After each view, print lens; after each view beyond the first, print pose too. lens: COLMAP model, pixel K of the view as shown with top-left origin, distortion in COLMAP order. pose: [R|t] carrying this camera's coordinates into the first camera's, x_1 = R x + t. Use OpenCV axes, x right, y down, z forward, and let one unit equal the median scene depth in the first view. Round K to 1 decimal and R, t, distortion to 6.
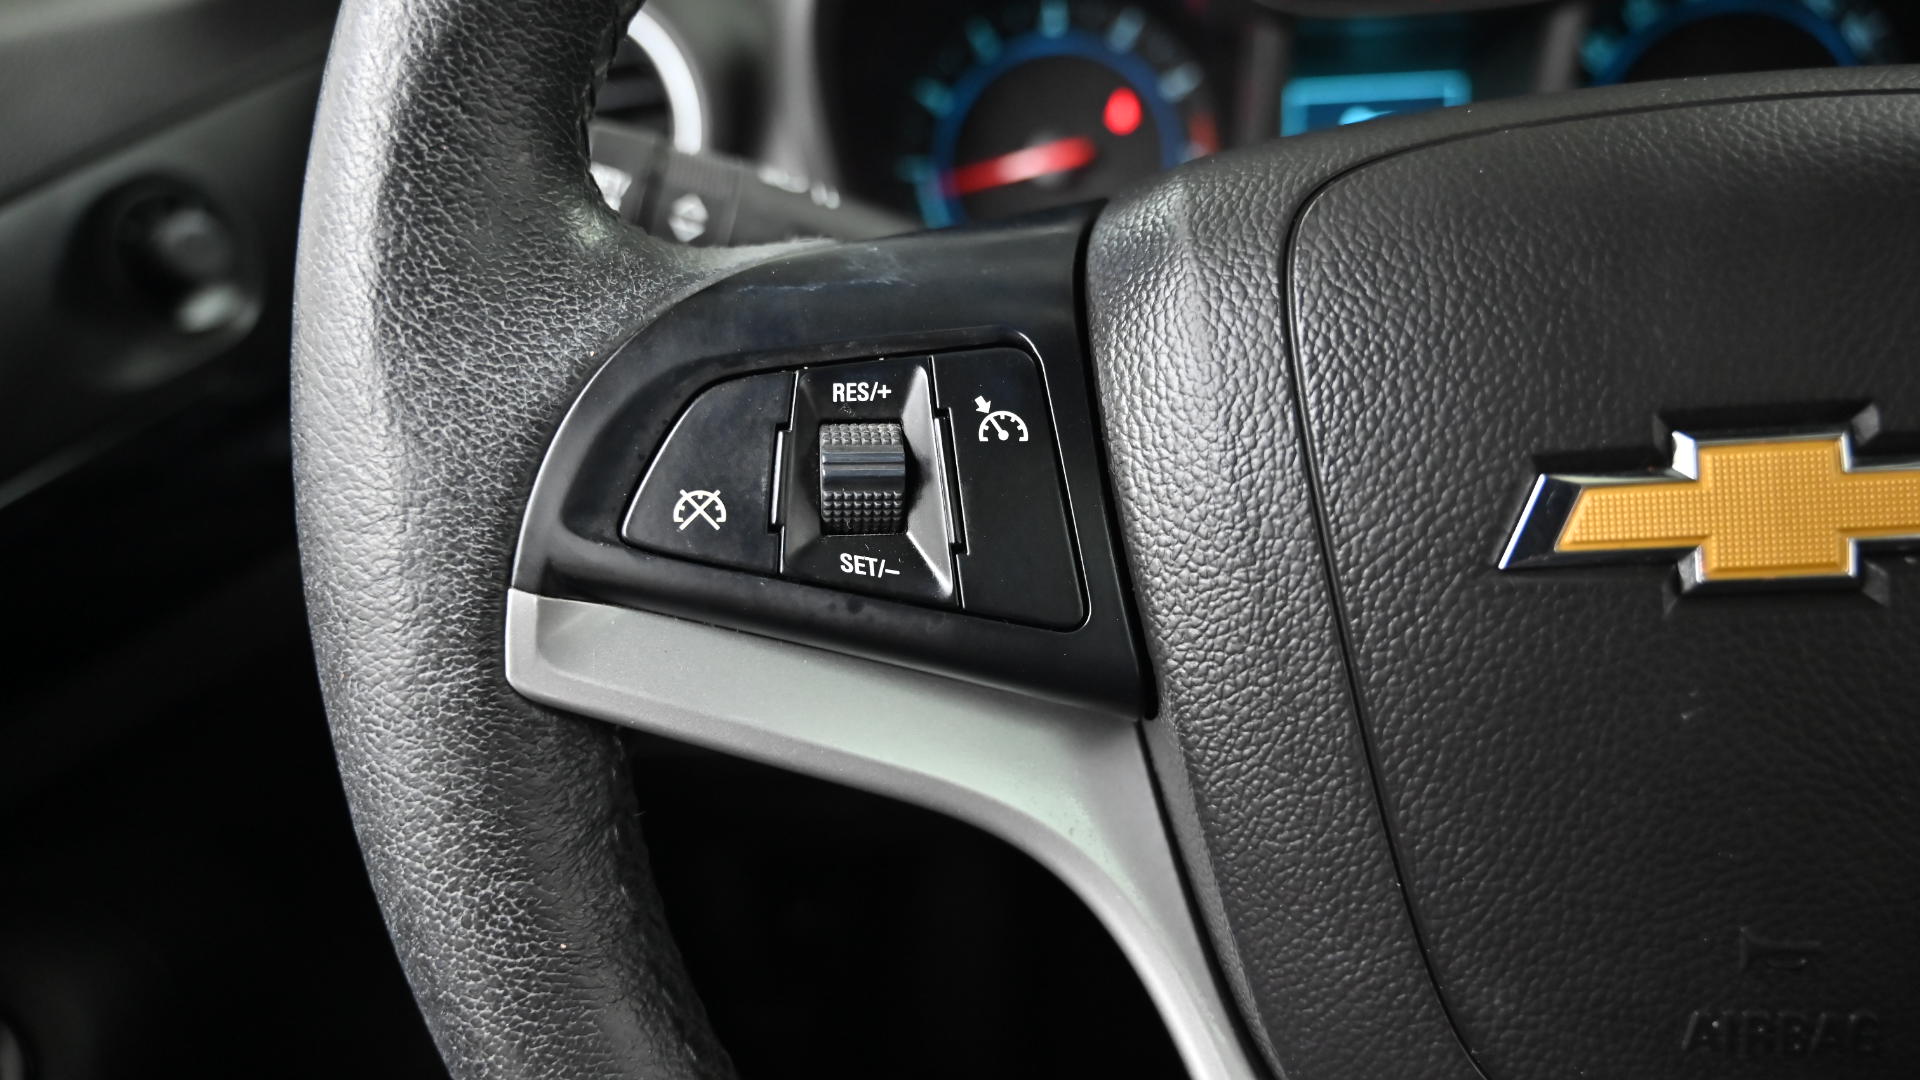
lens RADIAL K [[1298.3, 0, 954.9], [0, 1298.3, 550.1], [0, 0, 1]] dist [-0.028526, 0.040671]
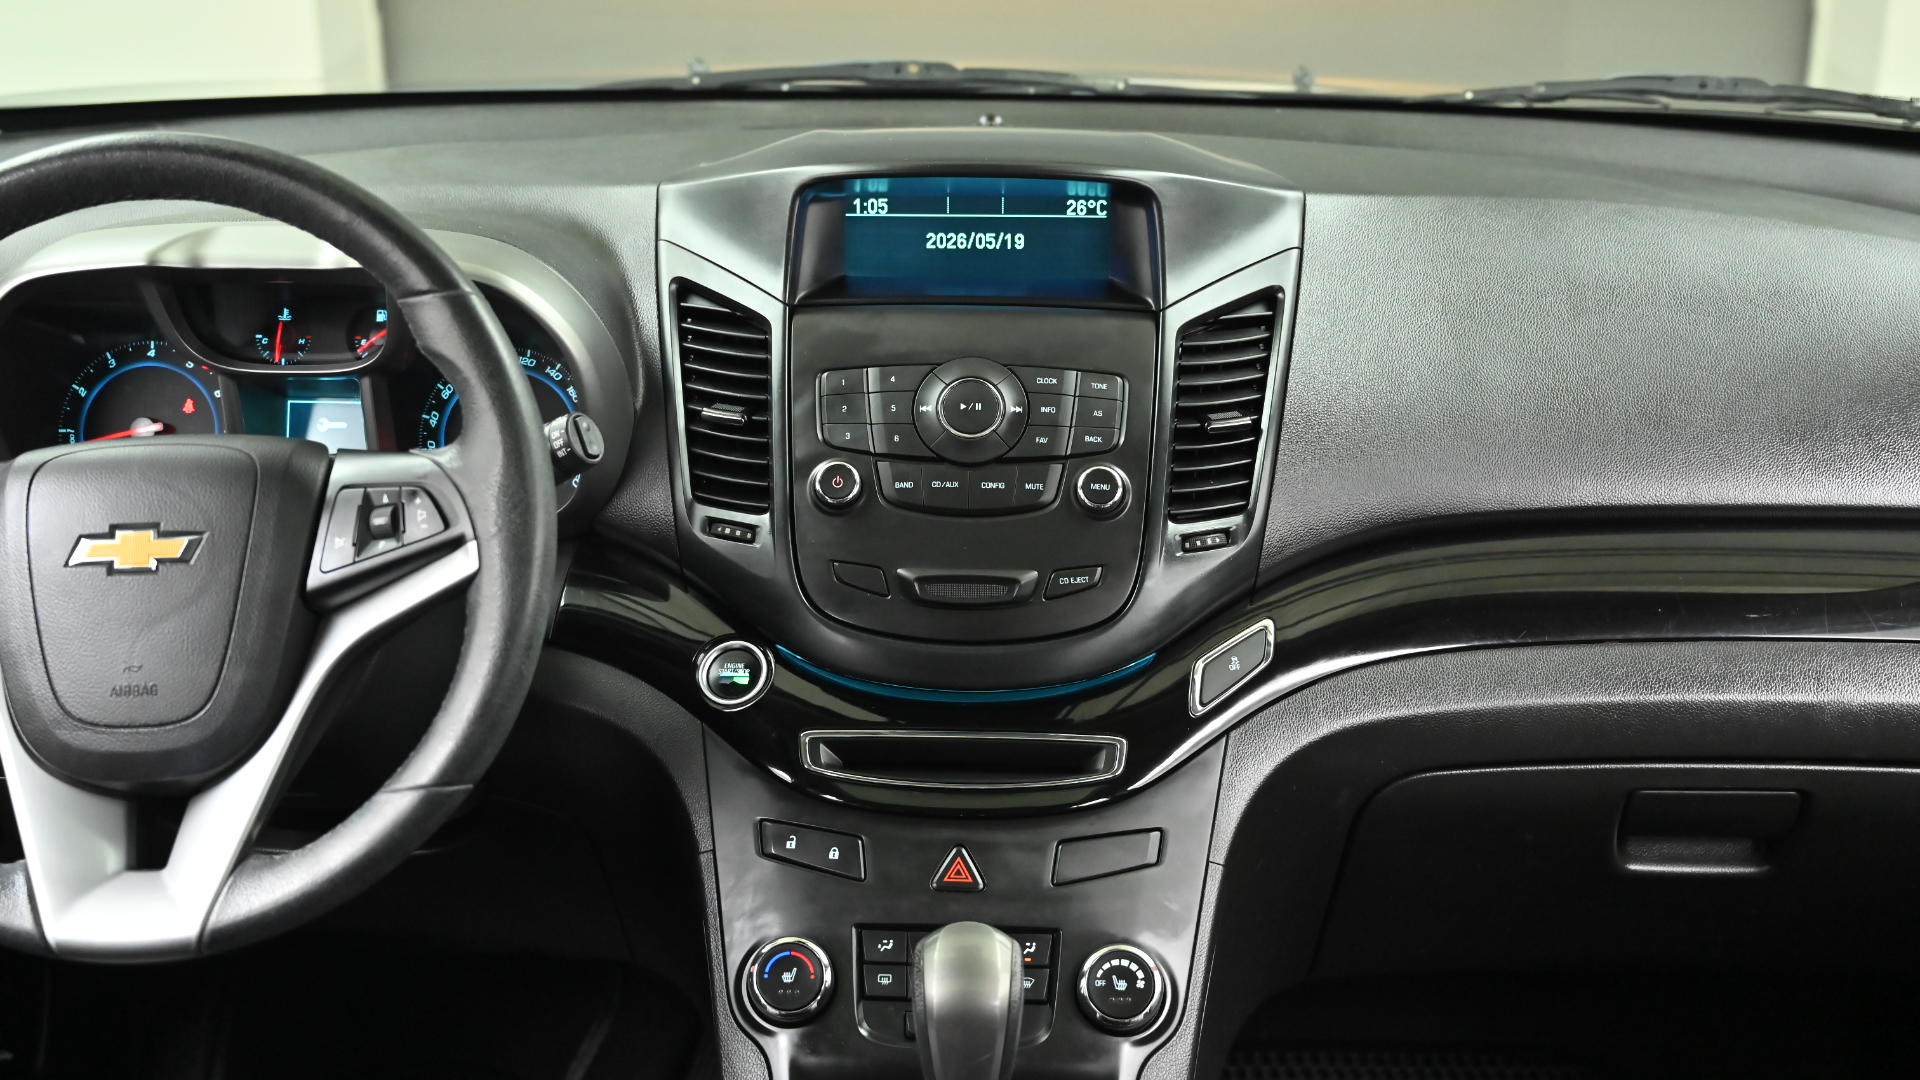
lens RADIAL K [[2454.1, 0, 958.1], [0, 2454.1, 536.7], [0, 0, 1]] dist [-0.030567, 0.015066]
pose [[0.992231, 0.050060, 0.113892, 1.910950], [-0.024205, 0.975657, -0.217964, 1.250054], [-0.122031, 0.213514, 0.969289, -5.445923]]
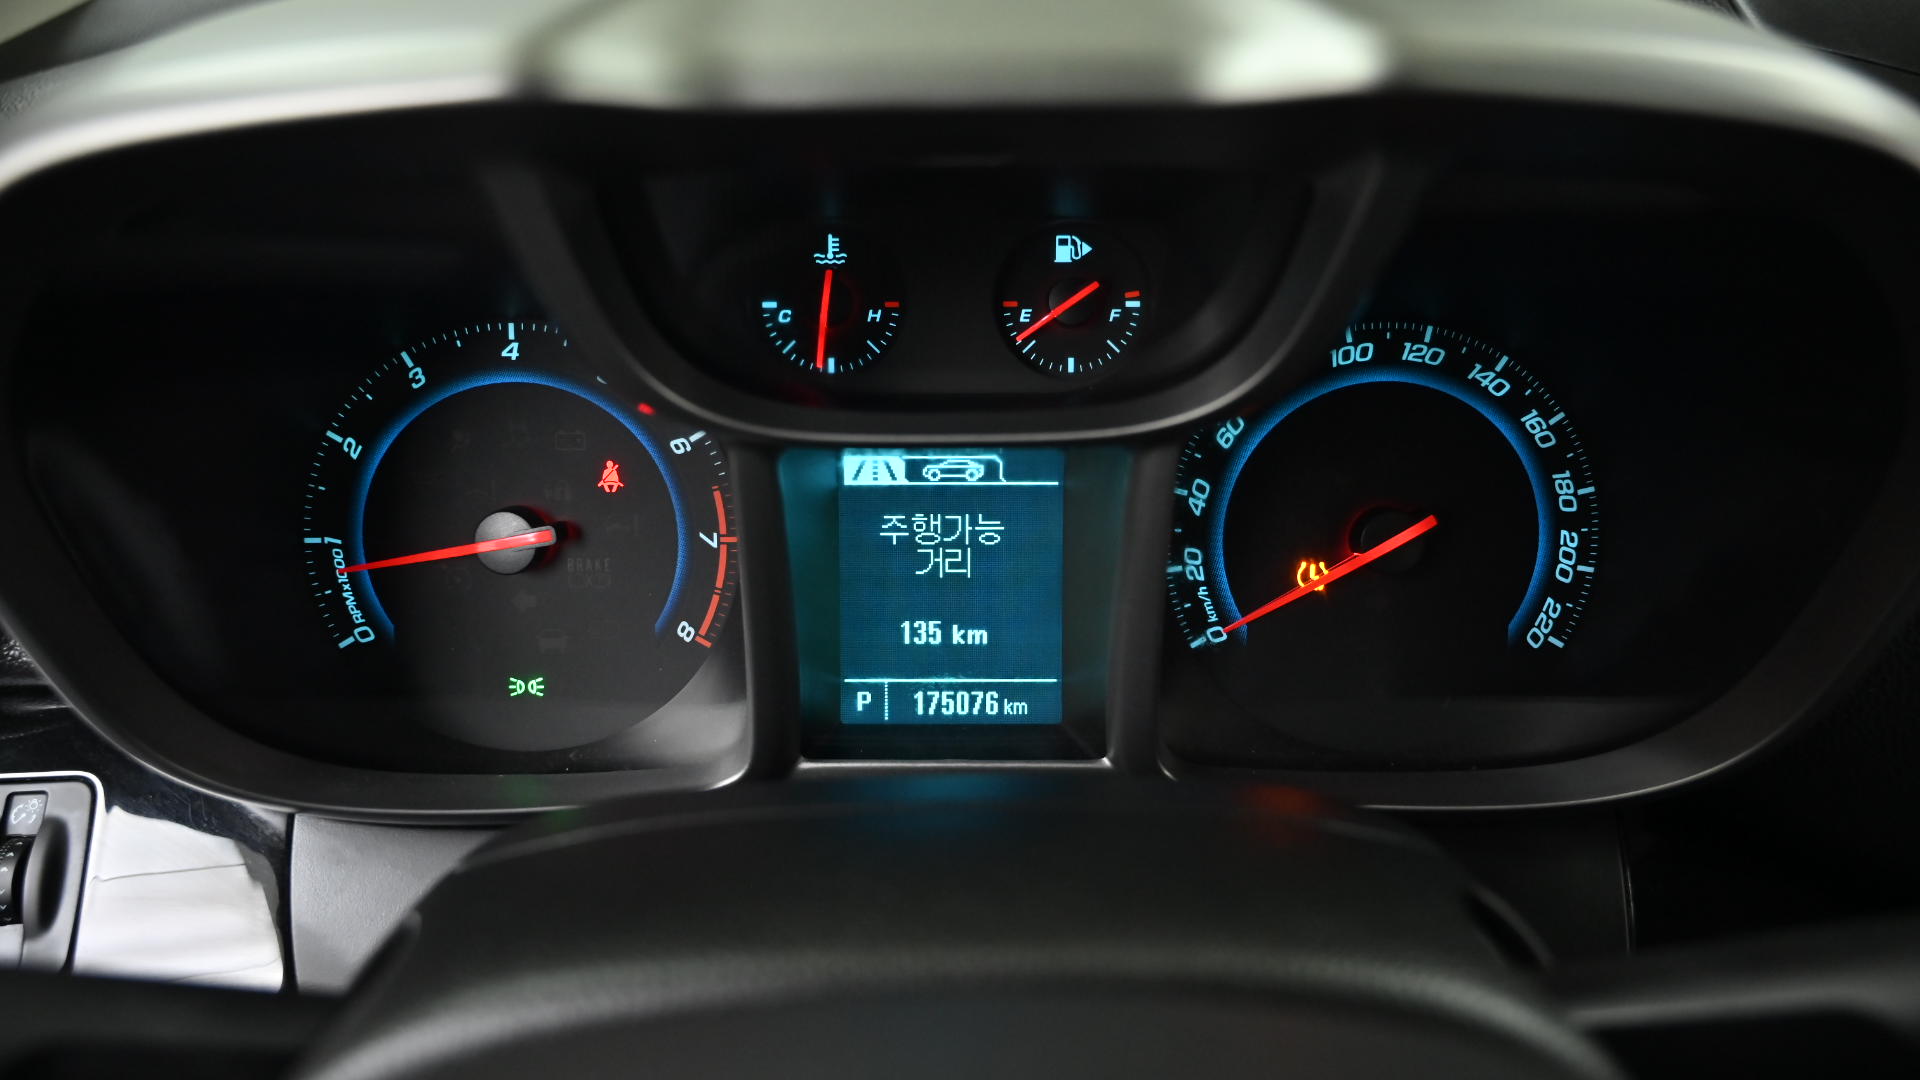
lens RADIAL K [[1298.3, 0, 954.9], [0, 1298.3, 550.1], [0, 0, 1]] dist [-0.028526, 0.040671]
pose [[0.987785, 0.001710, 0.155816, 0.508458], [0.004886, 0.999108, -0.041939, -0.652868], [-0.155749, 0.042188, 0.986895, 0.632019]]
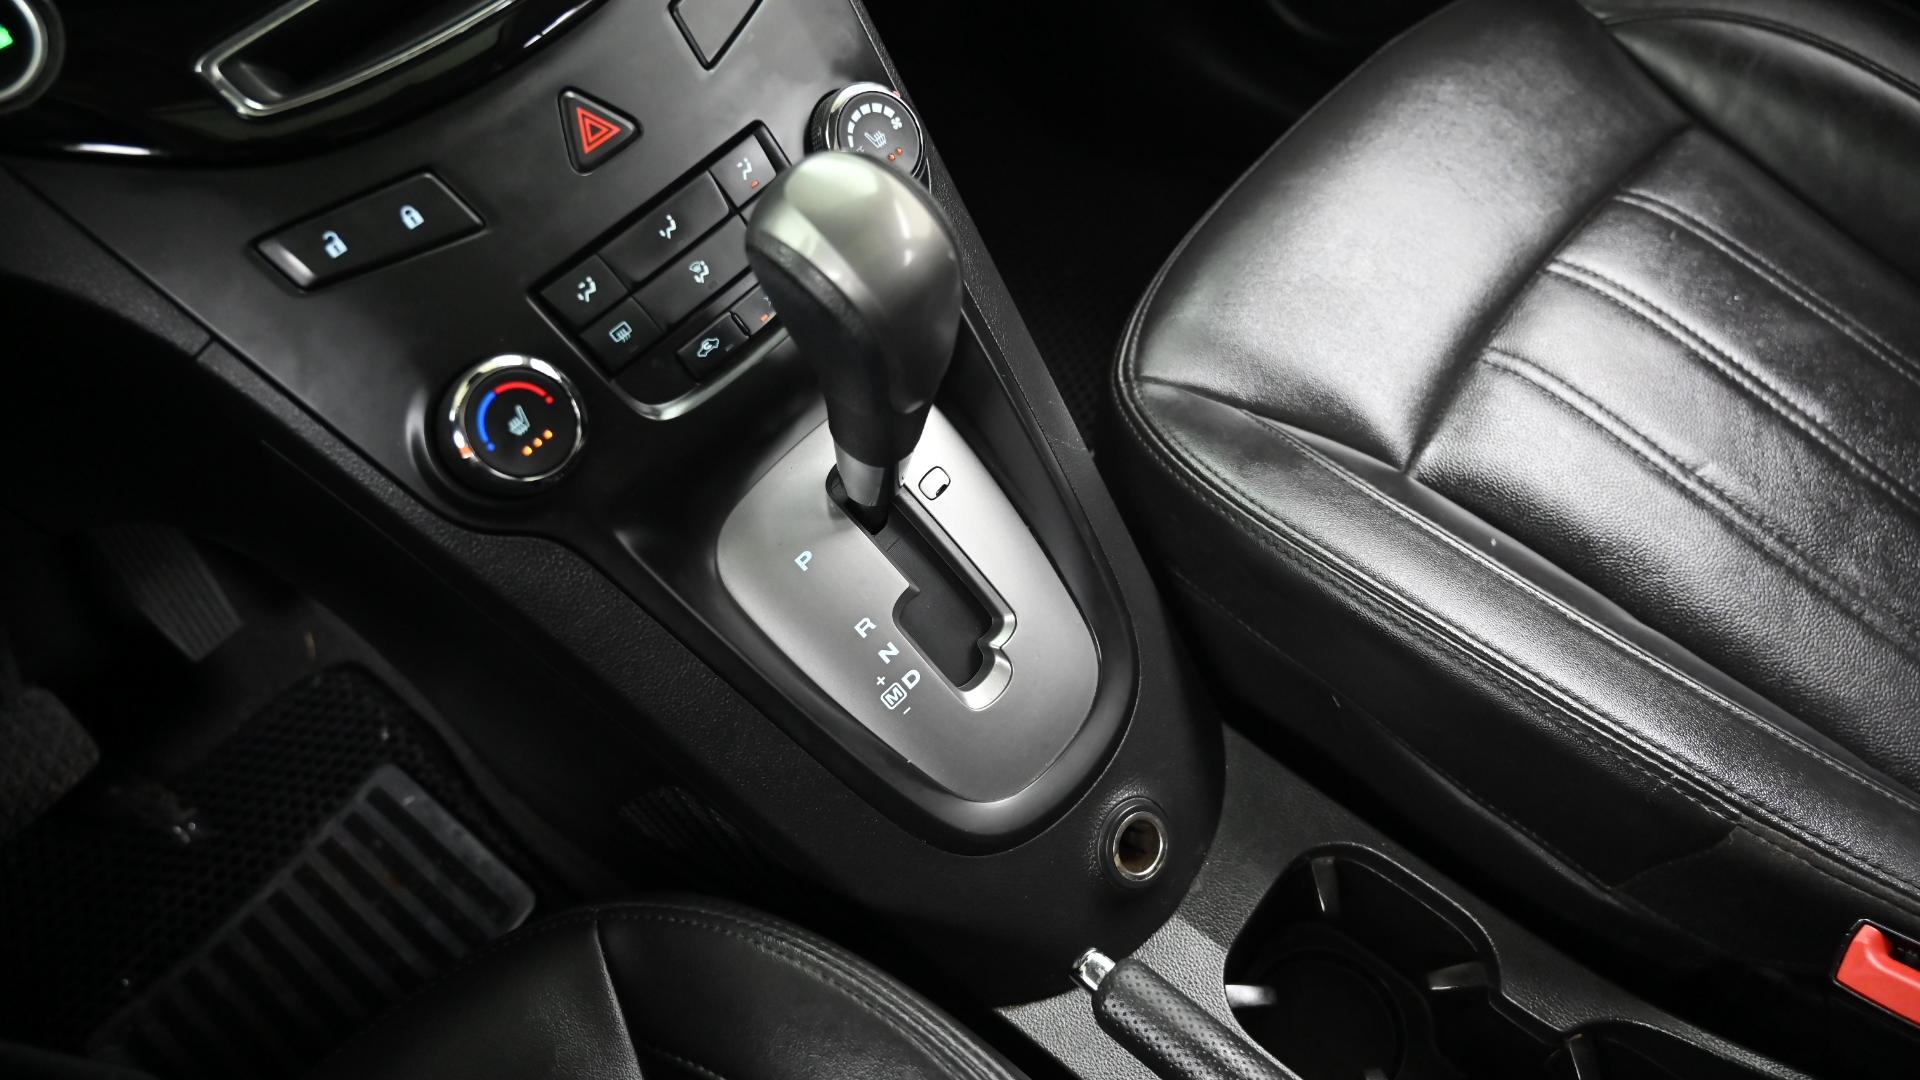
lens RADIAL K [[1298.3, 0, 954.9], [0, 1298.3, 550.1], [0, 0, 1]] dist [-0.028526, 0.040671]
pose [[0.552150, -0.662667, 0.505967, 1.425441], [0.475336, 0.748773, 0.461947, 0.456486], [-0.684972, -0.014560, 0.728424, -0.608022]]
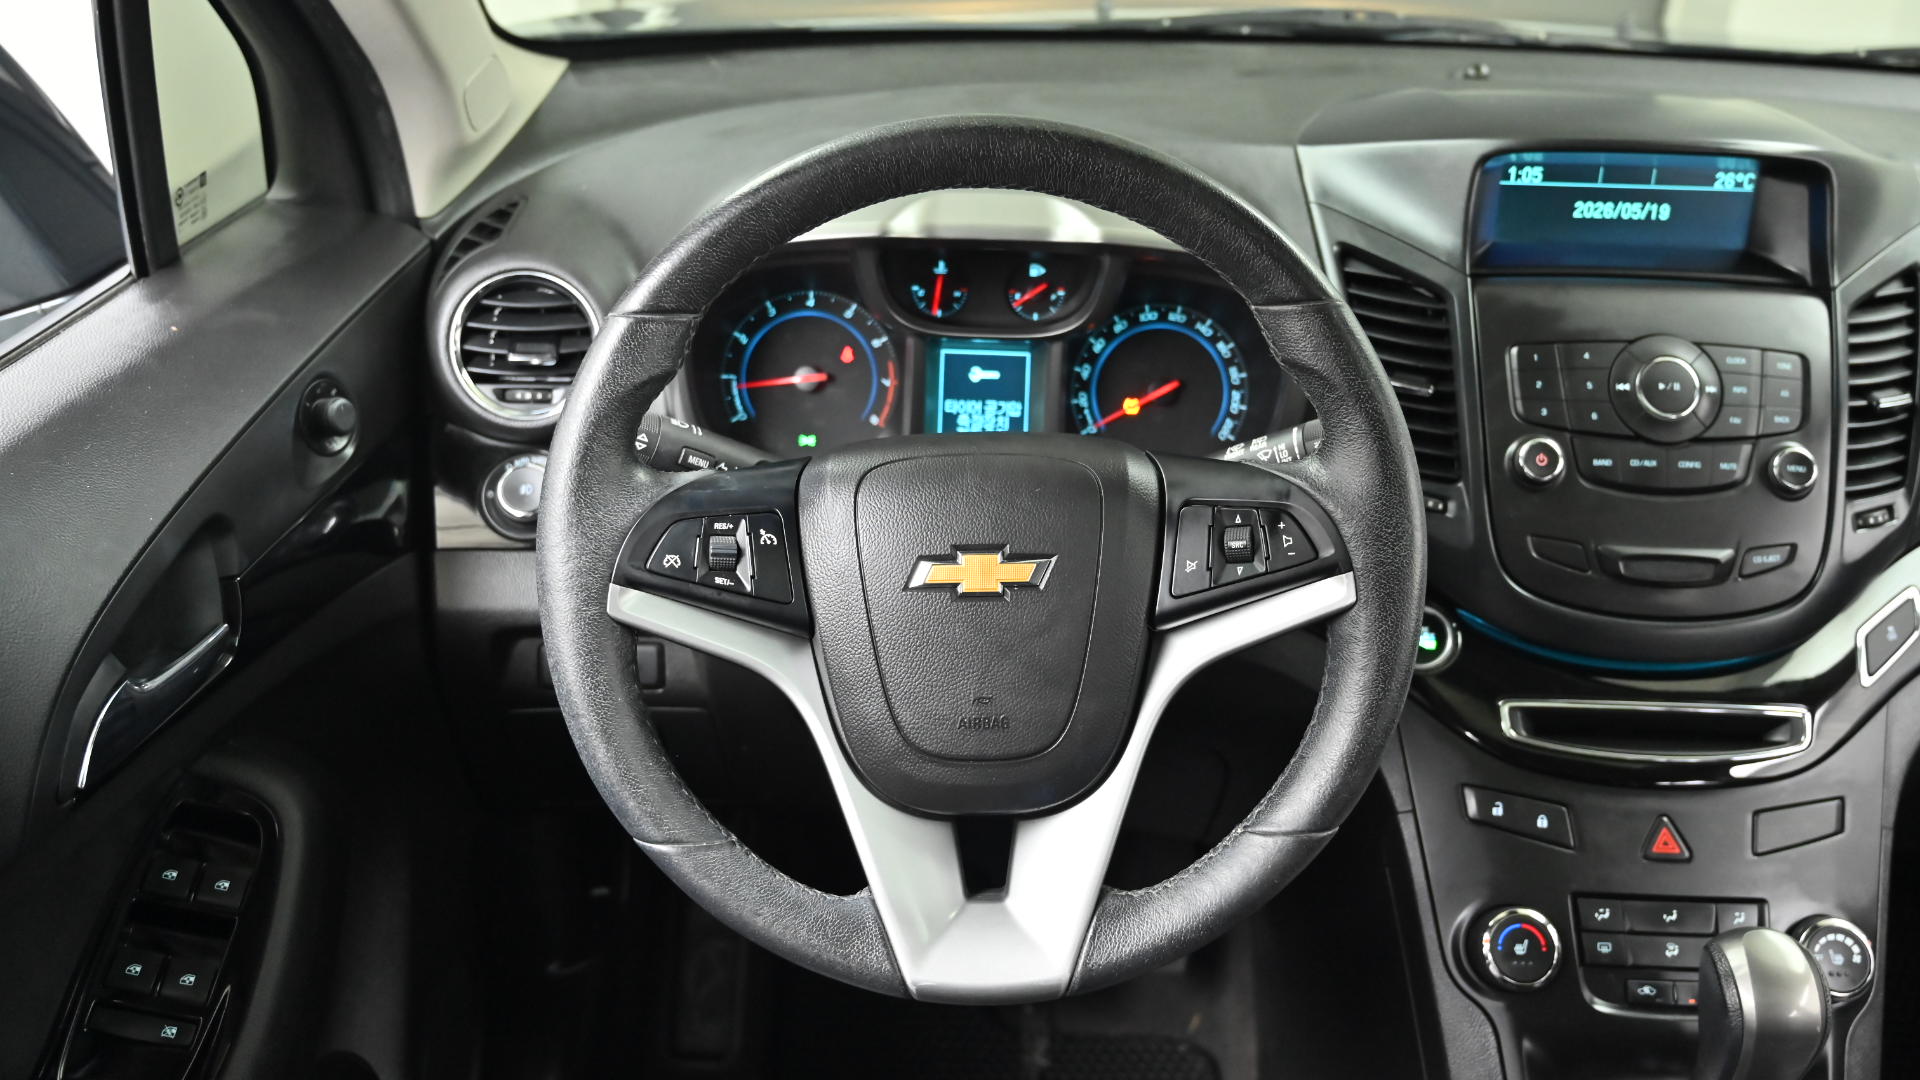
lens RADIAL K [[1631.3, 0, 963.5], [0, 1631.3, 534.4], [0, 0, 1]] dist [-0.002967, 0.002554]
pose [[0.987793, 0.045042, 0.149120, -0.087673], [-0.033977, 0.996534, -0.075937, 0.178700], [-0.152023, 0.069943, 0.985899, -2.993867]]
